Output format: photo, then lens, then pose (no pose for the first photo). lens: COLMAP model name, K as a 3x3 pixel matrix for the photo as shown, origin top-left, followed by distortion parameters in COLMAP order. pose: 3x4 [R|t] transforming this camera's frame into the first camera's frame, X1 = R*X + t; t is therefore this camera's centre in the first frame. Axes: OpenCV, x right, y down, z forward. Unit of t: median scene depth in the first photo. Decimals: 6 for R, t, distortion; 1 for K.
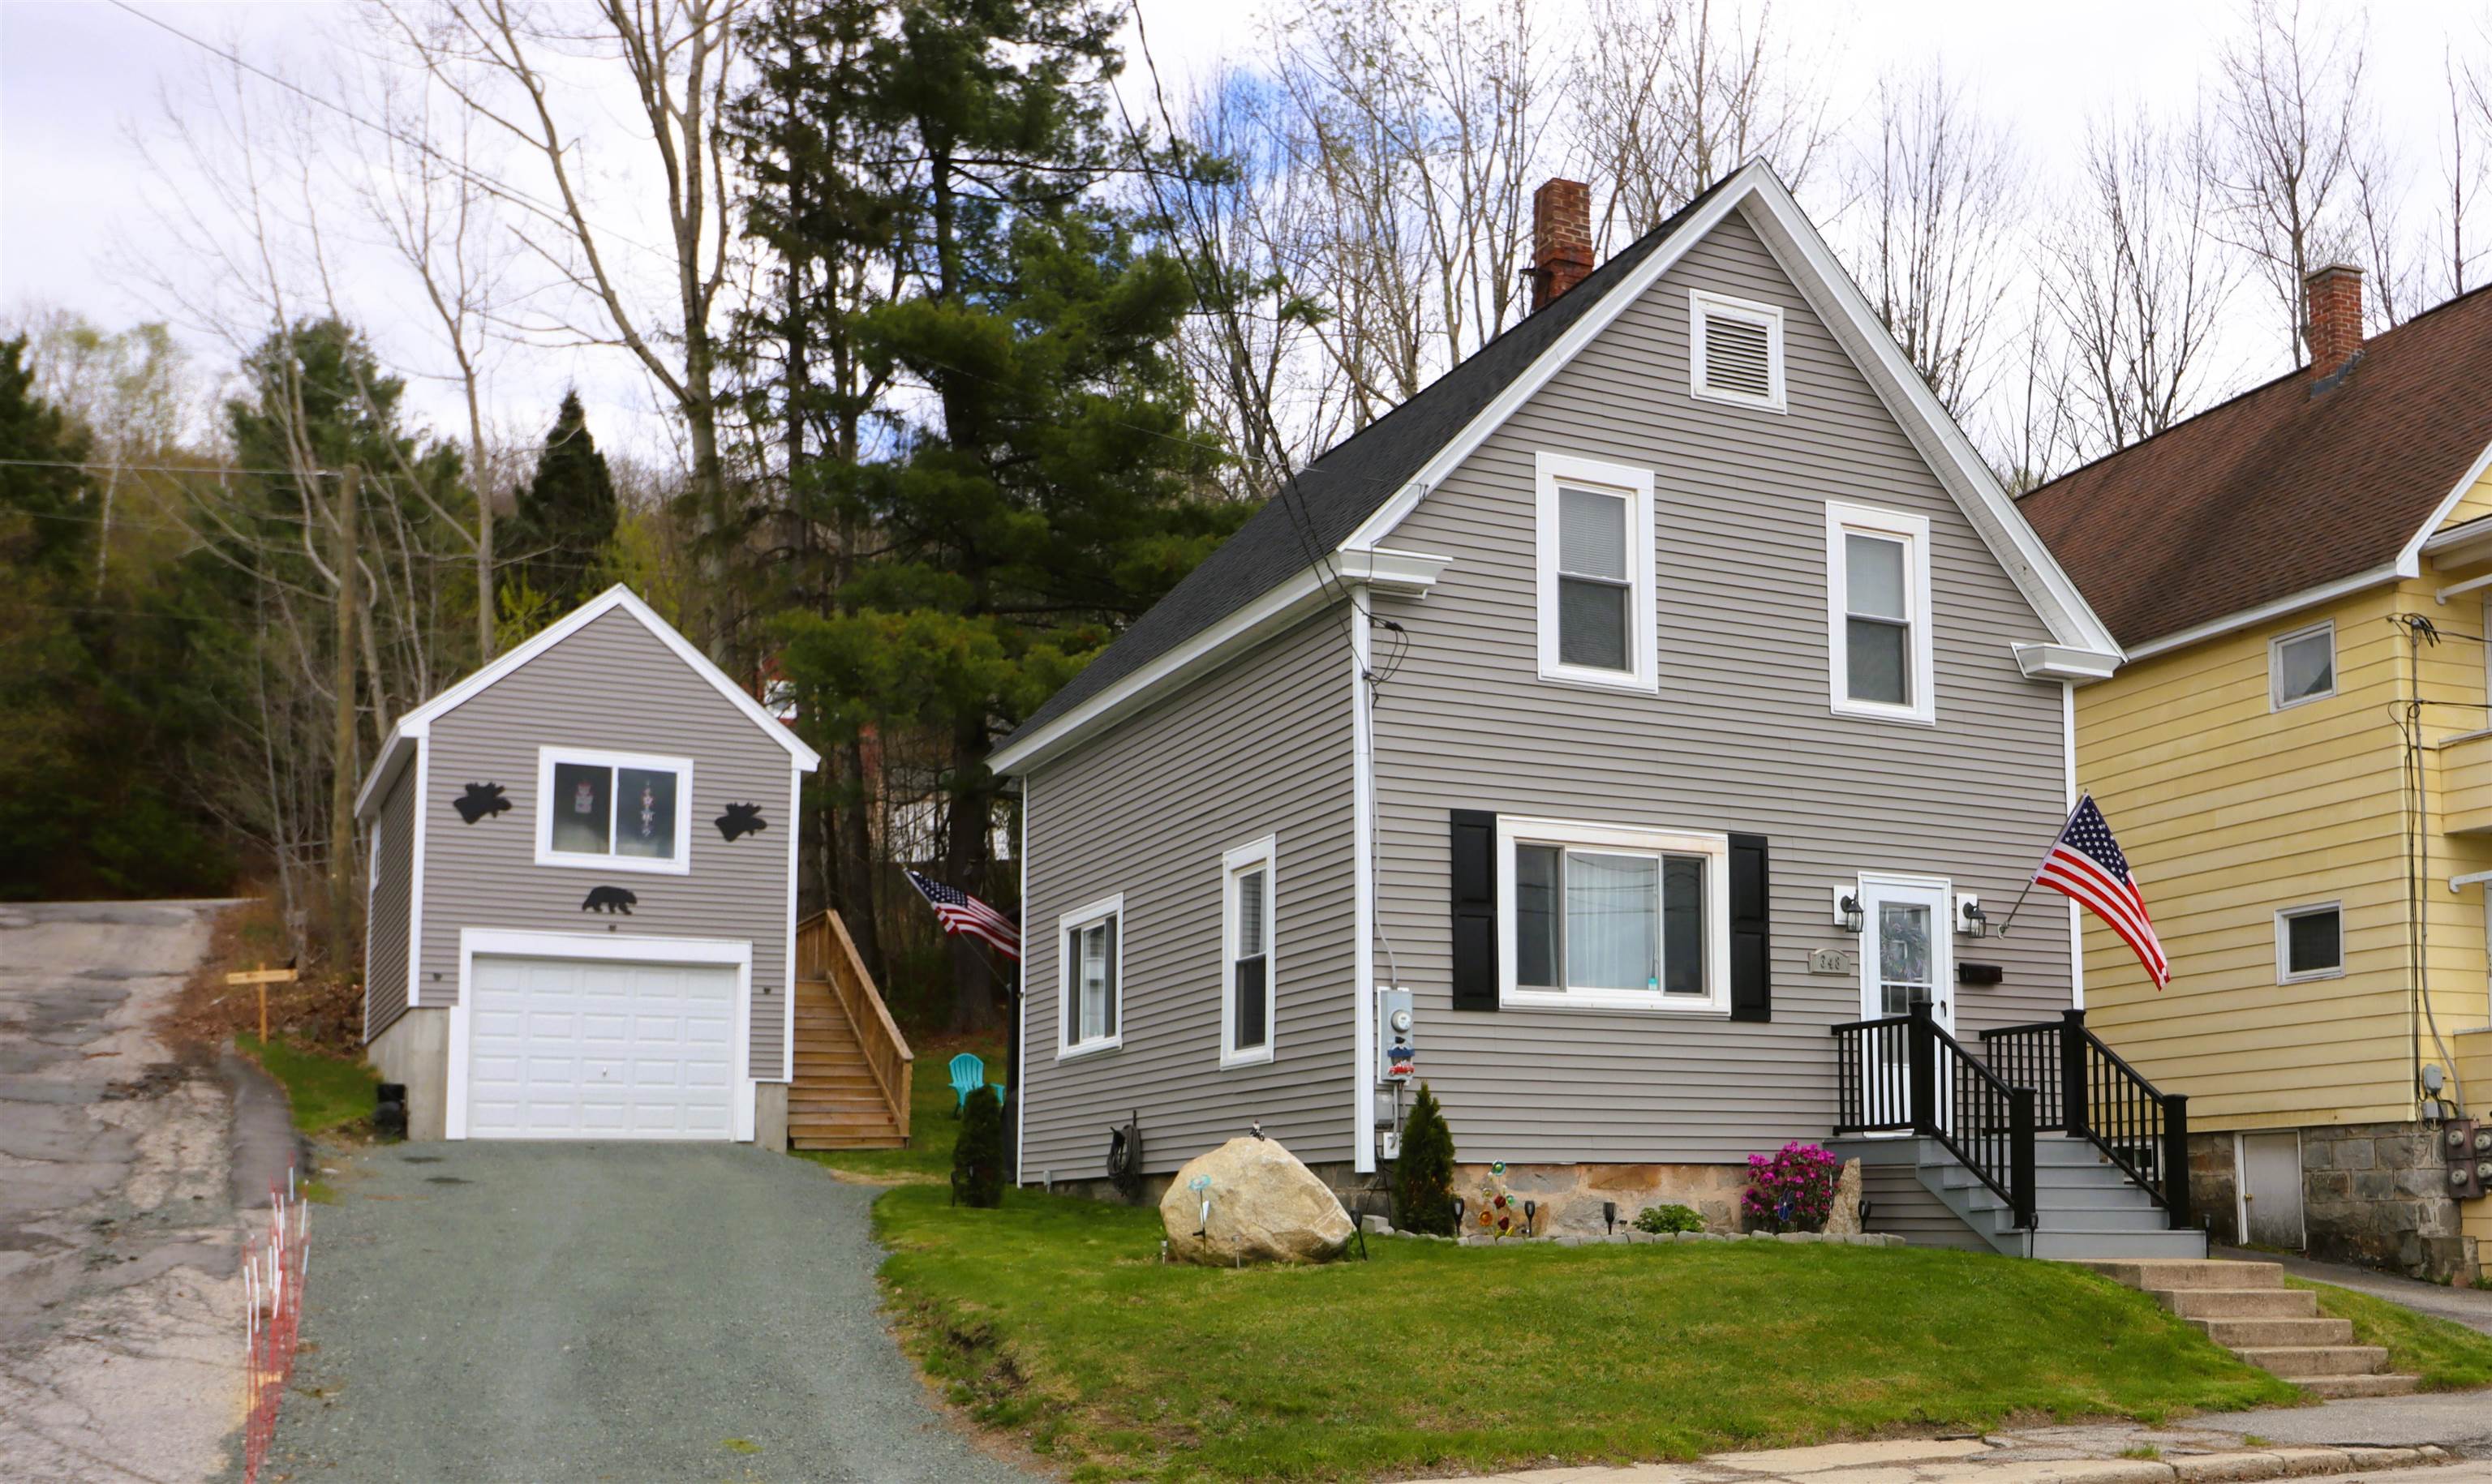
lens RADIAL K [[2864.6, 0, 1248.5], [0, 2864.6, 845.1], [0, 0, 1]] dist [0.011224, -0.005780]
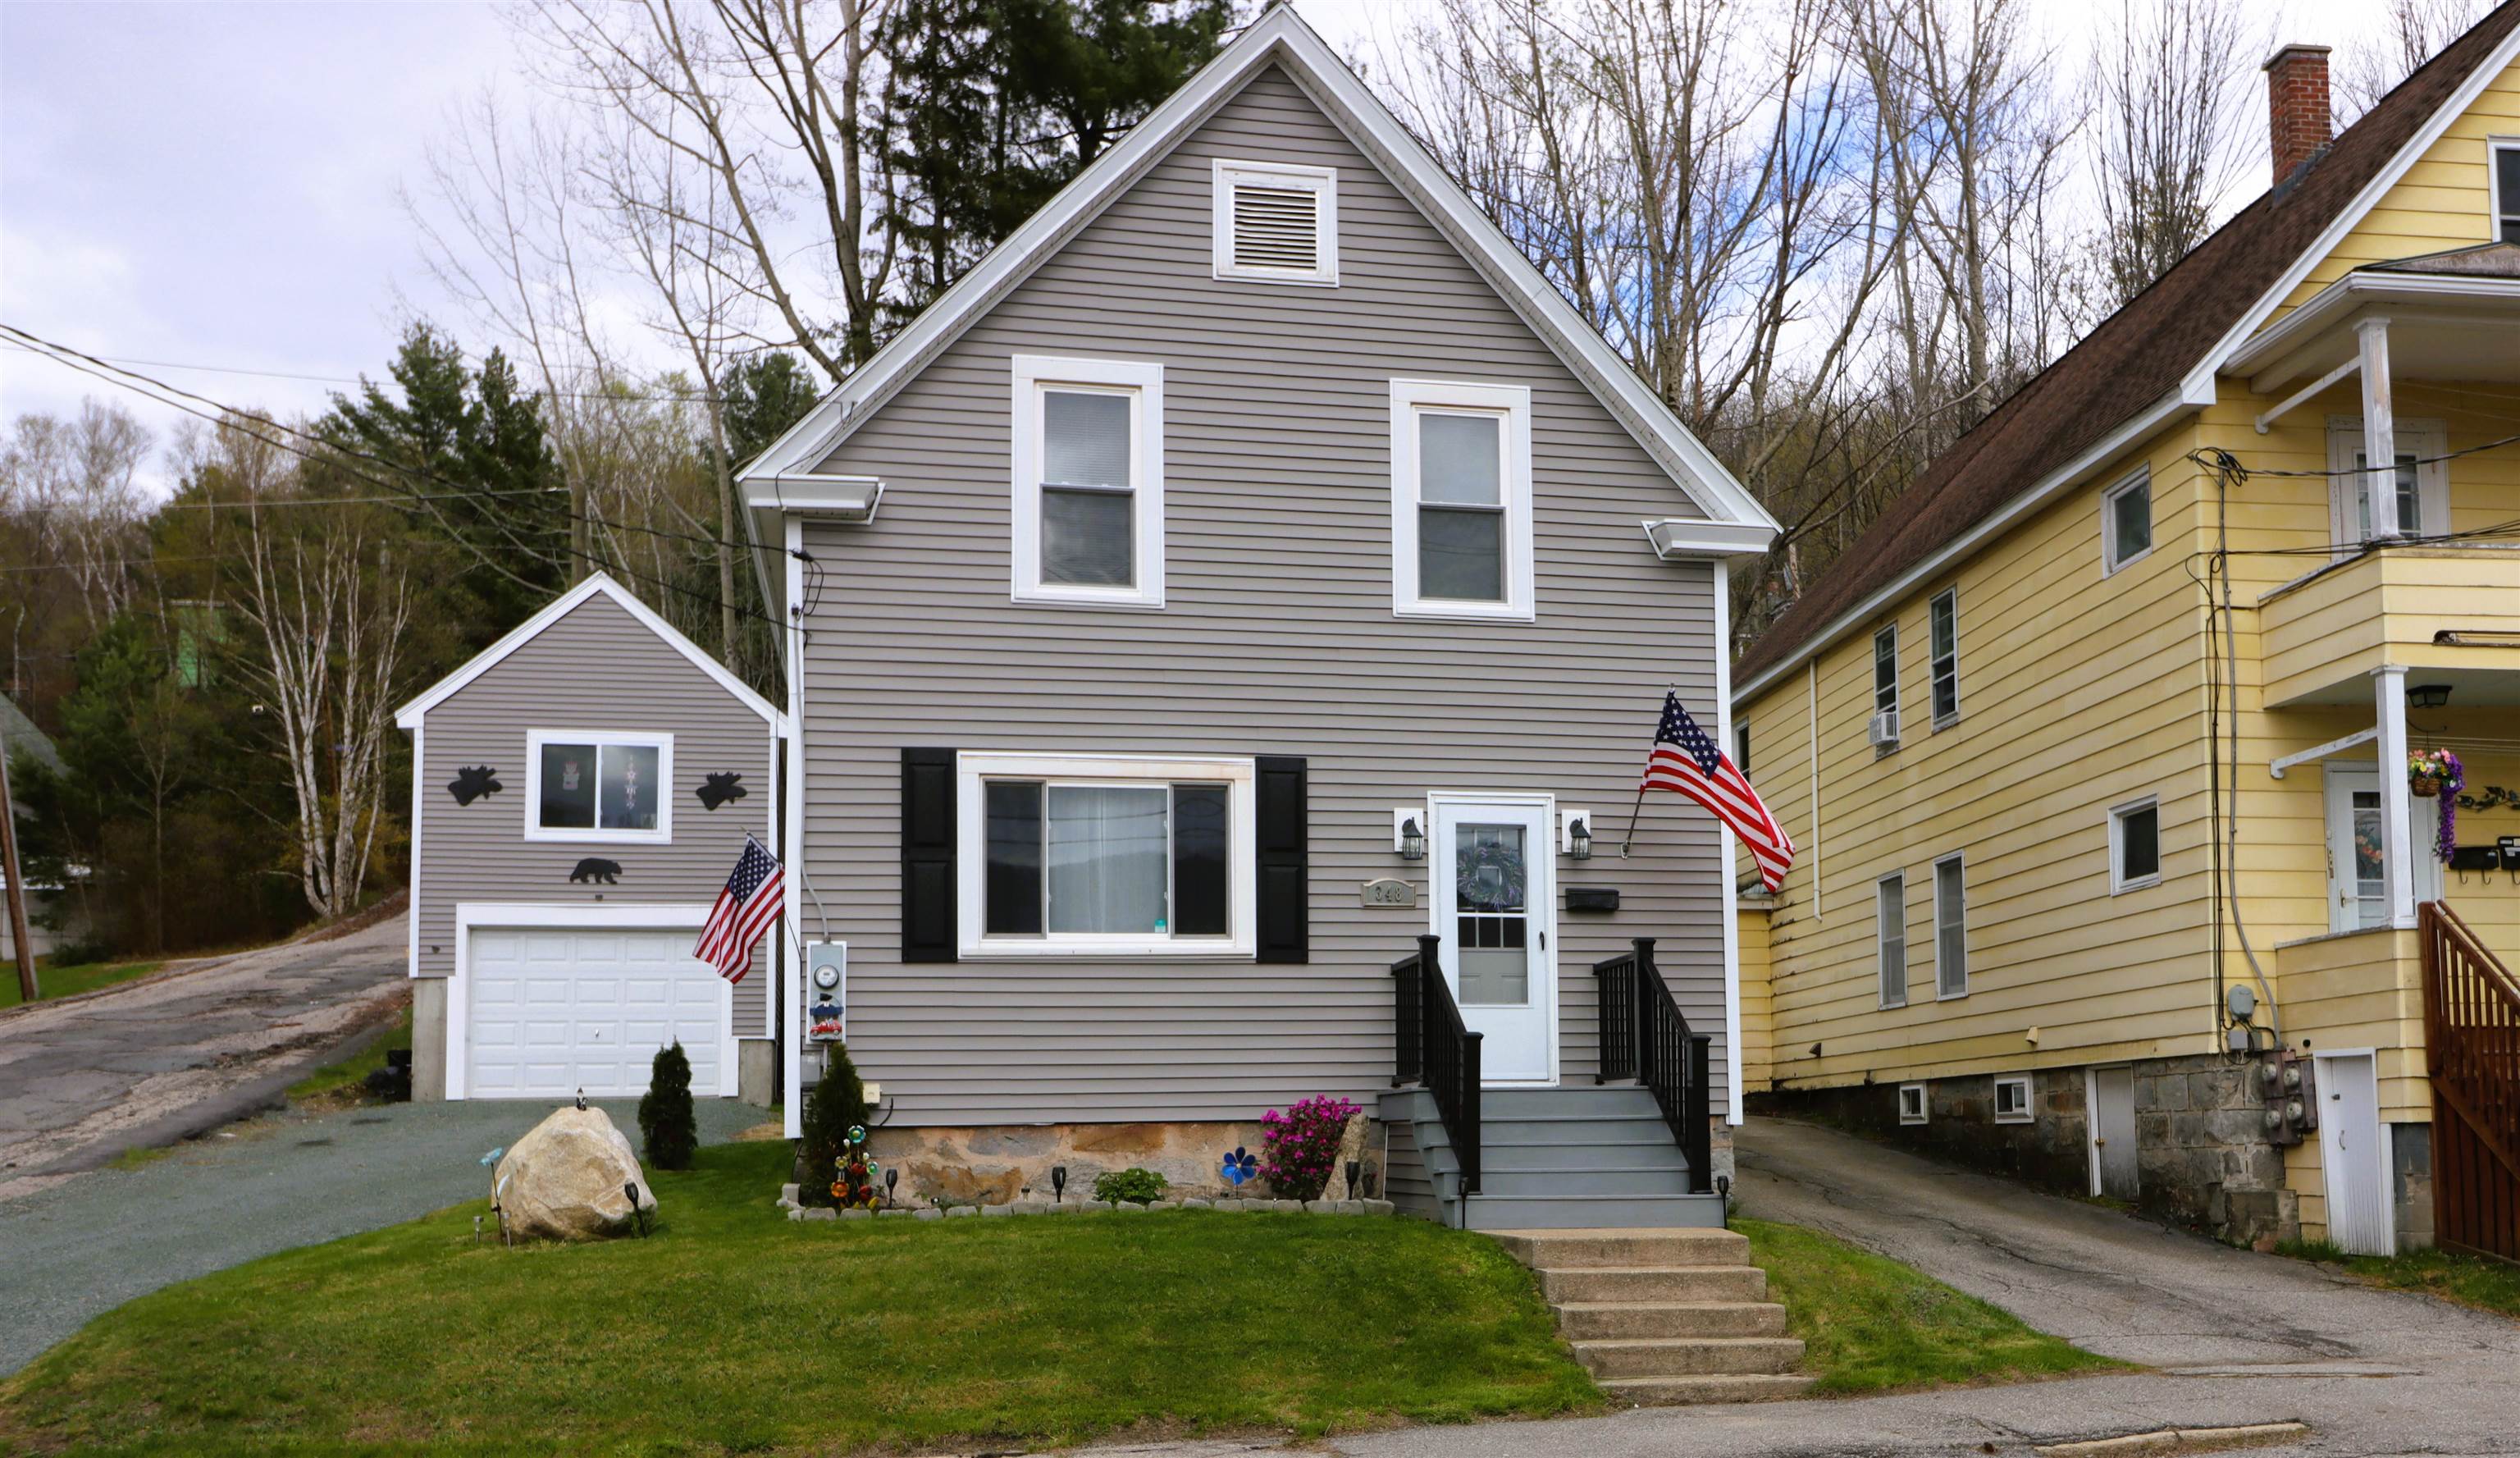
lens RADIAL K [[2640.0, 0, 1195.3], [0, 2640.0, 867.8], [0, 0, 1]] dist [0.008653, 0.013564]
pose [[0.954193, -0.040825, -0.296393, 0.379255], [0.048889, 0.998607, 0.019844, 0.012931], [0.295170, -0.033426, 0.954860, 0.187720]]
